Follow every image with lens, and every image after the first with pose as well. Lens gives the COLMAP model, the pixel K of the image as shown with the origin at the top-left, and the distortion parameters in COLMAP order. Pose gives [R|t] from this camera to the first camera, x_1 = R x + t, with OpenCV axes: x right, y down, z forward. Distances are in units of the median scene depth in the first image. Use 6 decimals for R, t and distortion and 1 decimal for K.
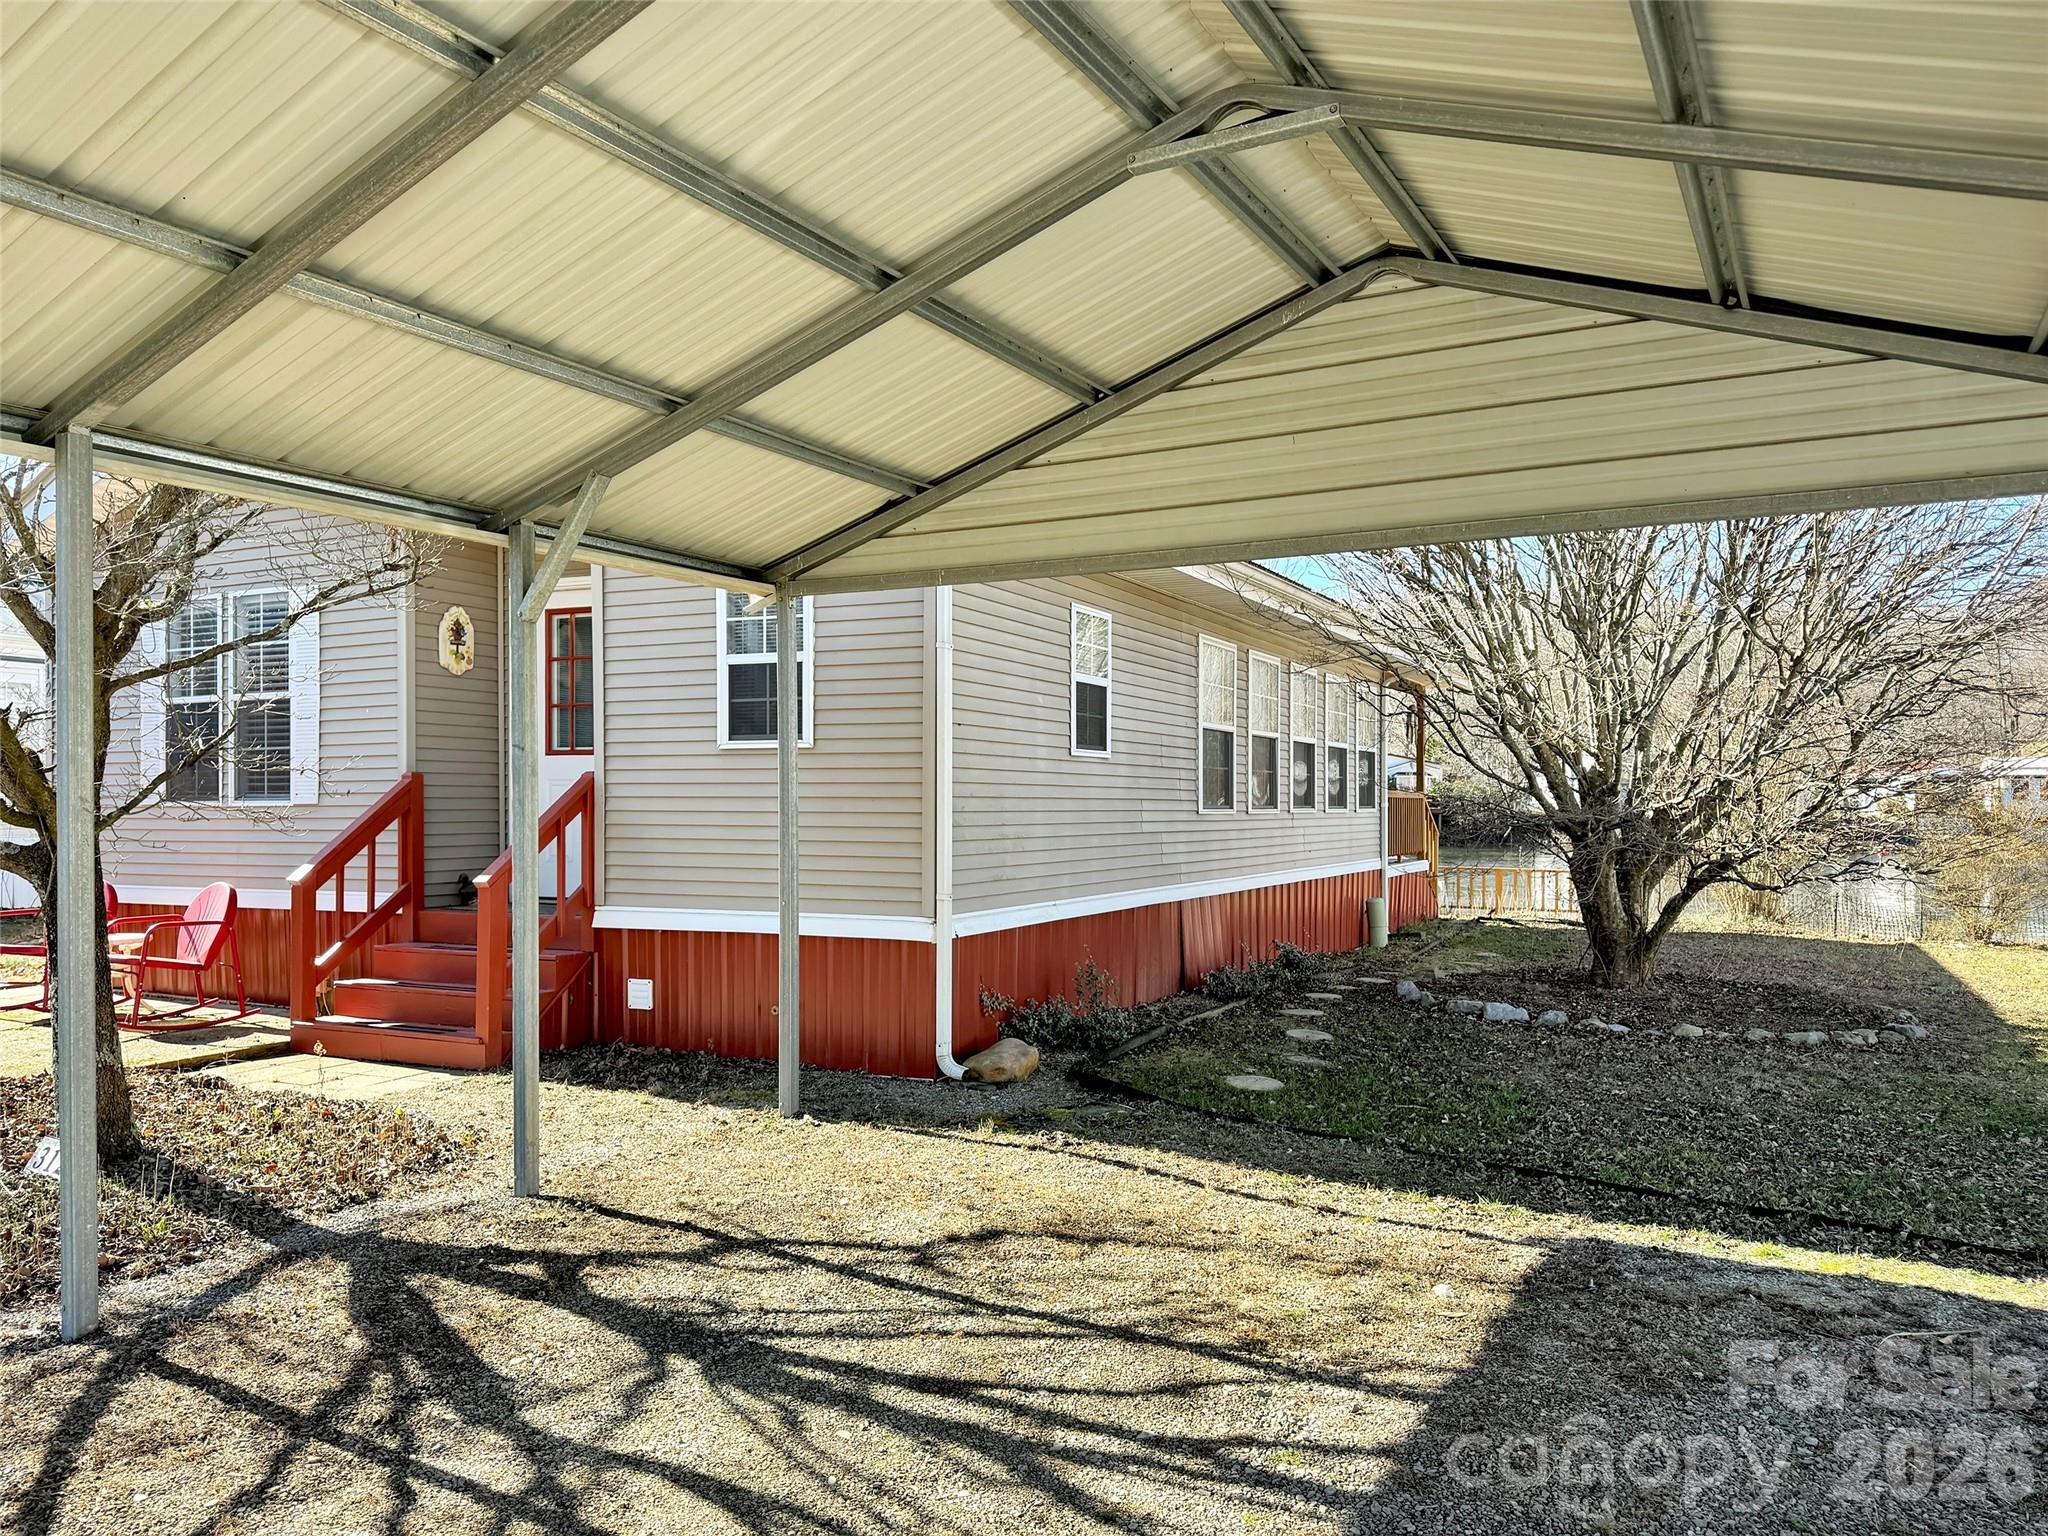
lens RADIAL K [[1436.3, 0, 1024.0], [0, 1436.3, 768.0], [0, 0, 1]] dist [0.023902, 0.001100]
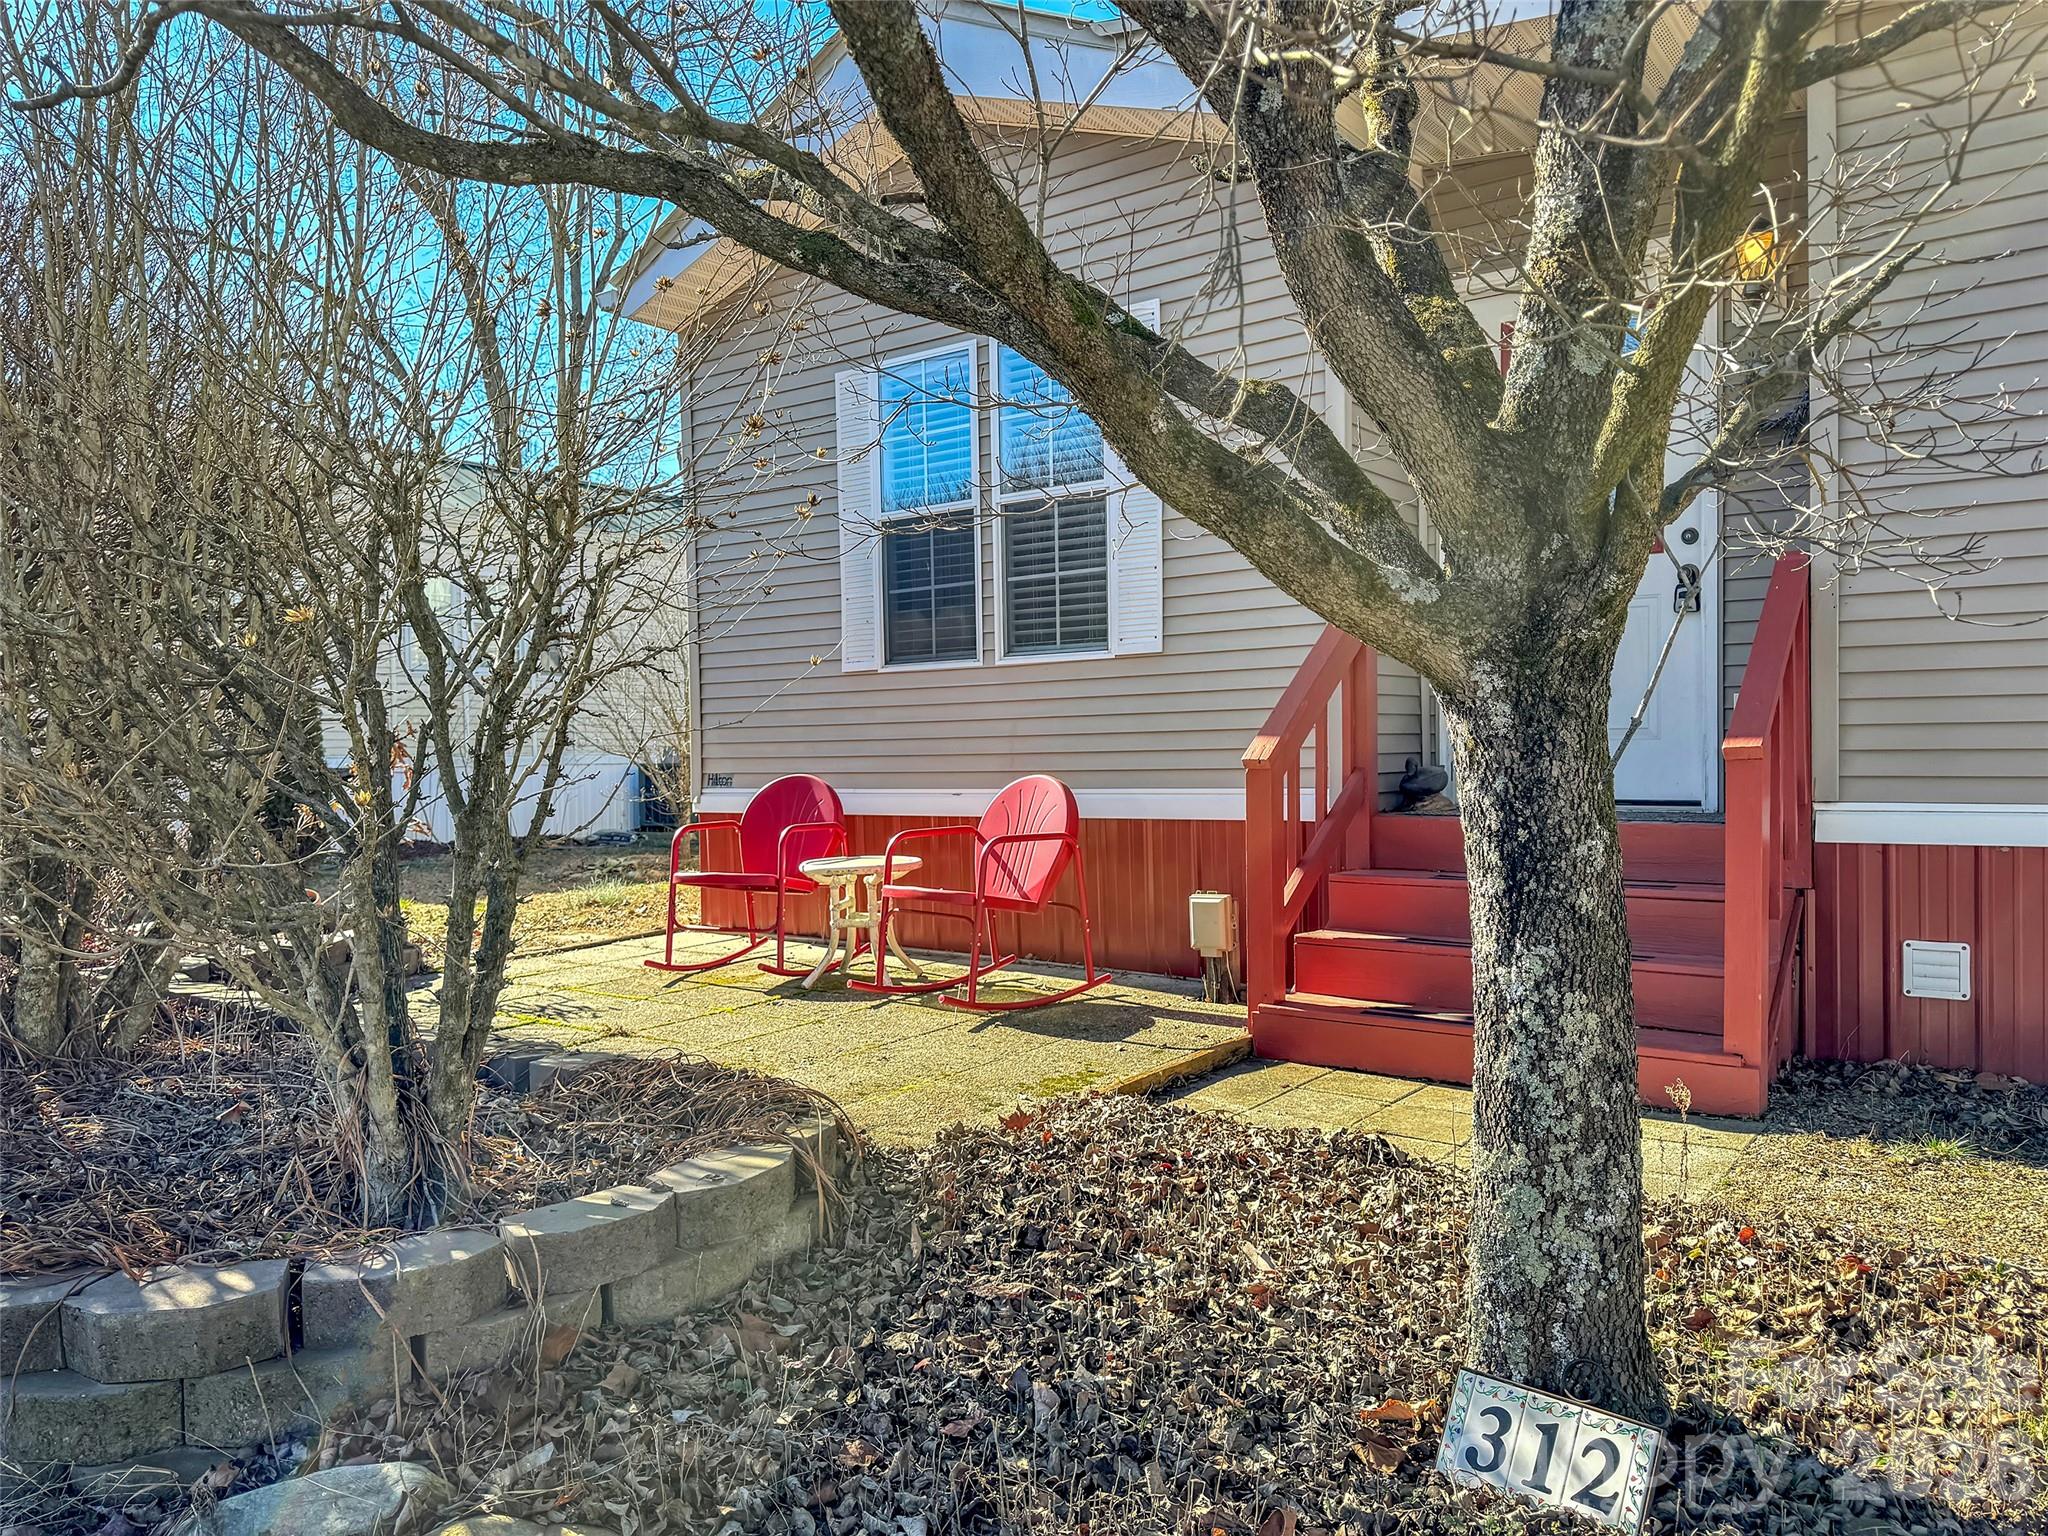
lens RADIAL K [[1436.3, 0, 1024.0], [0, 1436.3, 768.0], [0, 0, 1]] dist [0.023902, 0.001100]
pose [[0.985570, -0.012653, -0.168797, -0.487135], [0.020676, 0.998734, 0.045855, 0.049475], [0.168003, -0.048684, 0.984584, 0.404267]]
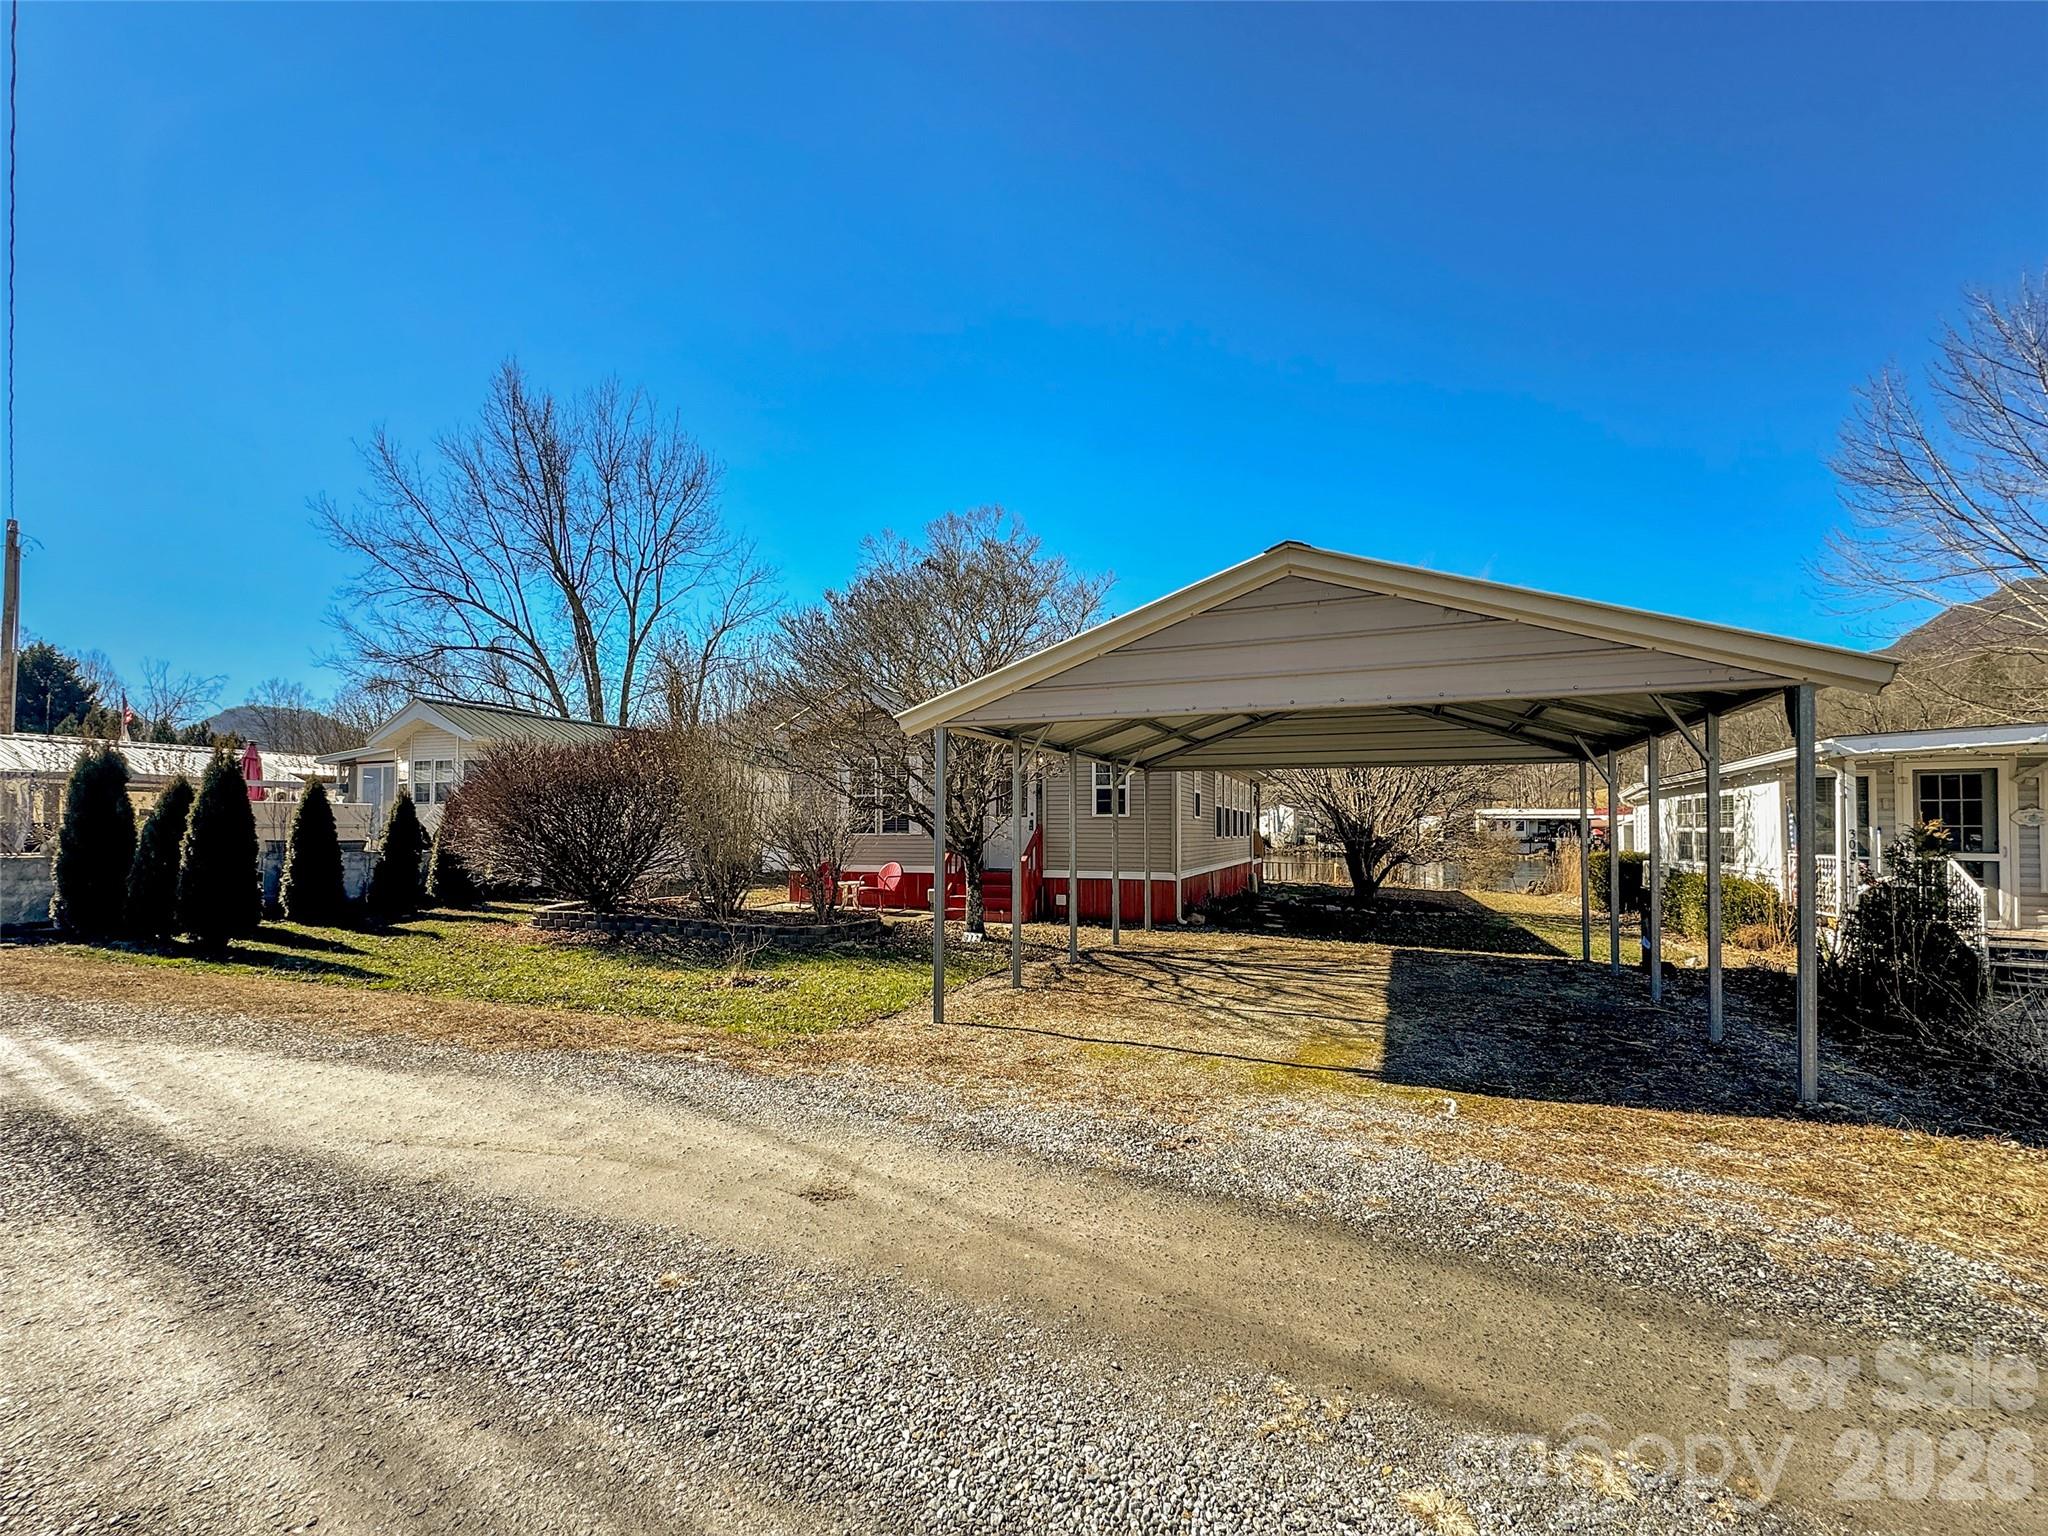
lens RADIAL K [[821.0, 0, 1026.9], [0, 821.0, 810.6], [0, 0, 1]] dist [-0.000023, -0.000003]
pose [[0.995311, 0.003793, 0.096652, -0.484634], [-0.004432, 0.999970, 0.006395, -0.034998], [-0.096625, -0.006794, 0.995298, -0.632018]]
